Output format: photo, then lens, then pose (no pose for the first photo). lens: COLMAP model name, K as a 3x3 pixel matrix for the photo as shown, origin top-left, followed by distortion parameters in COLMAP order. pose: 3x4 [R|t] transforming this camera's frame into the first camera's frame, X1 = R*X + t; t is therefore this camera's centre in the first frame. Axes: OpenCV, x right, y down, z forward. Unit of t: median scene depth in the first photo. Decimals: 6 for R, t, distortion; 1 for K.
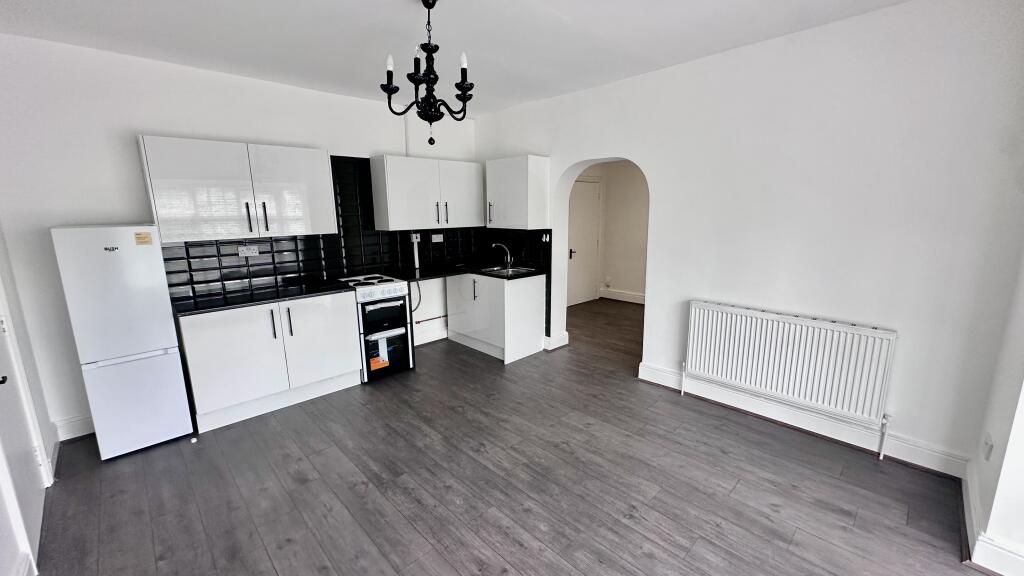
lens RADIAL K [[407.7, 0, 512.8], [0, 407.7, 286.6], [0, 0, 1]] dist [-0.000818, 0.000083]
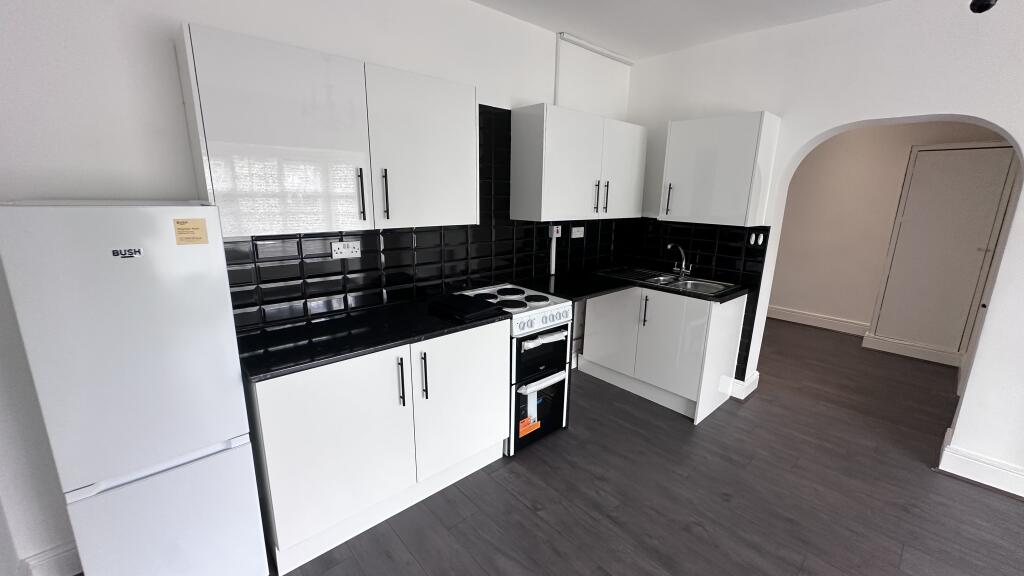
lens RADIAL K [[407.7, 0, 512.8], [0, 407.7, 286.6], [0, 0, 1]] dist [-0.000818, 0.000083]
pose [[0.998999, 0.037722, -0.024033, -0.383702], [-0.036837, 0.998662, 0.036284, -0.063605], [0.025370, -0.035362, 0.999052, 0.392980]]
